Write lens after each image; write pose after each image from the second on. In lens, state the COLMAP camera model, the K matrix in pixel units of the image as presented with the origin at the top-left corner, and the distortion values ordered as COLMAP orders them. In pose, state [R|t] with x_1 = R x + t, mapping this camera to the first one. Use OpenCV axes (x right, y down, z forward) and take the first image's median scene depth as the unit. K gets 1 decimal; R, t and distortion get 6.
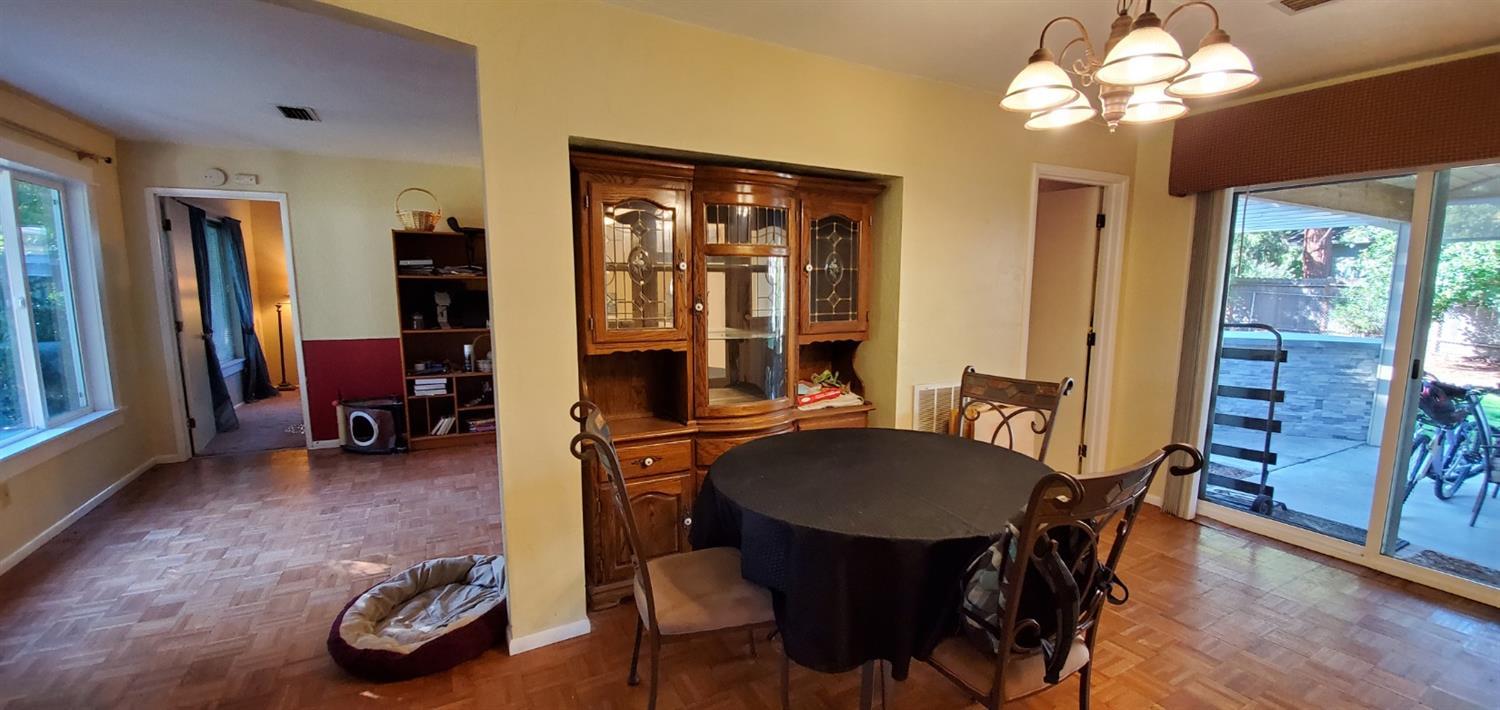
lens RADIAL K [[597.3, 0, 747.4], [0, 597.3, 376.4], [0, 0, 1]] dist [0.001413, -0.012857]
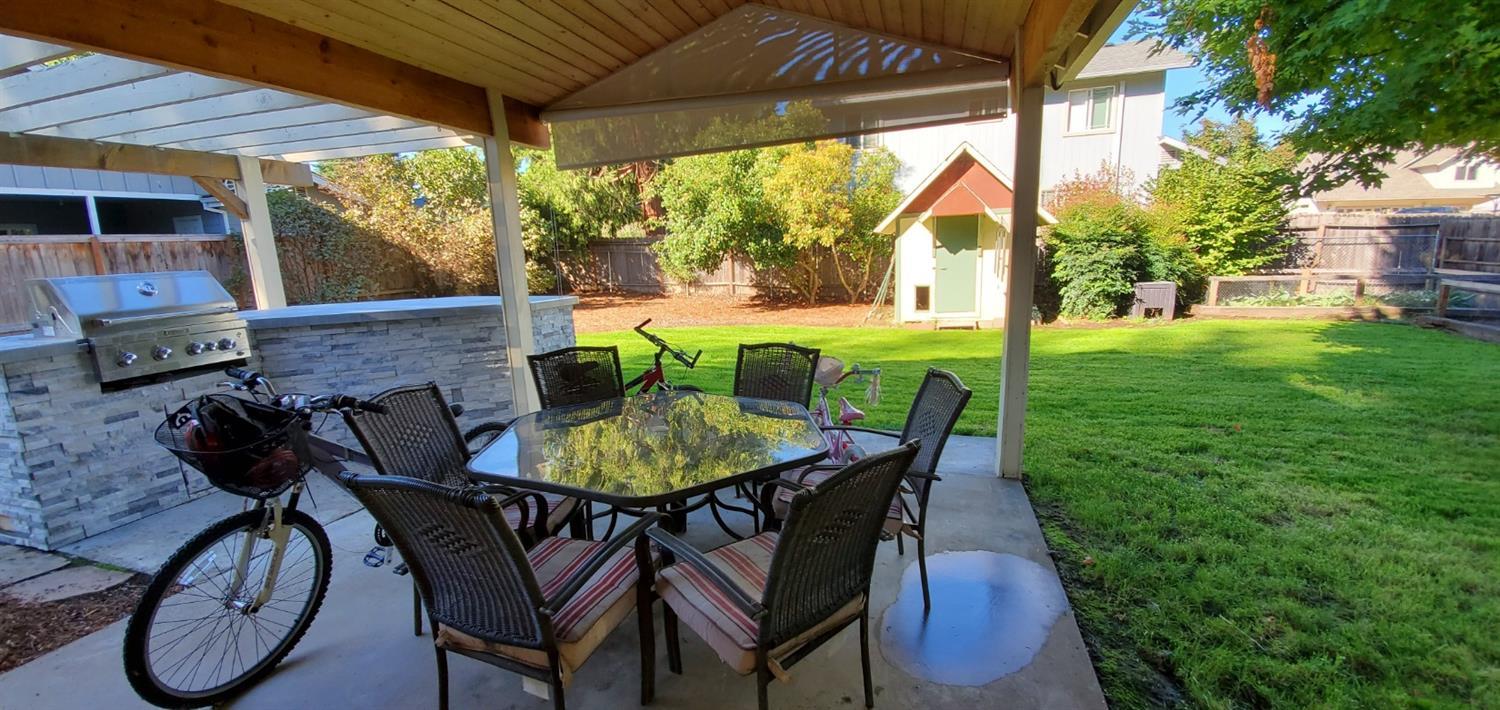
lens RADIAL K [[597.3, 0, 782.7], [0, 597.3, 368.3], [0, 0, 1]] dist [0.001413, -0.012857]
pose [[0.661240, -0.168892, 0.730915, 1.637345], [0.141303, 0.984928, 0.099753, -0.004502], [-0.736746, 0.037320, 0.675139, 0.490751]]
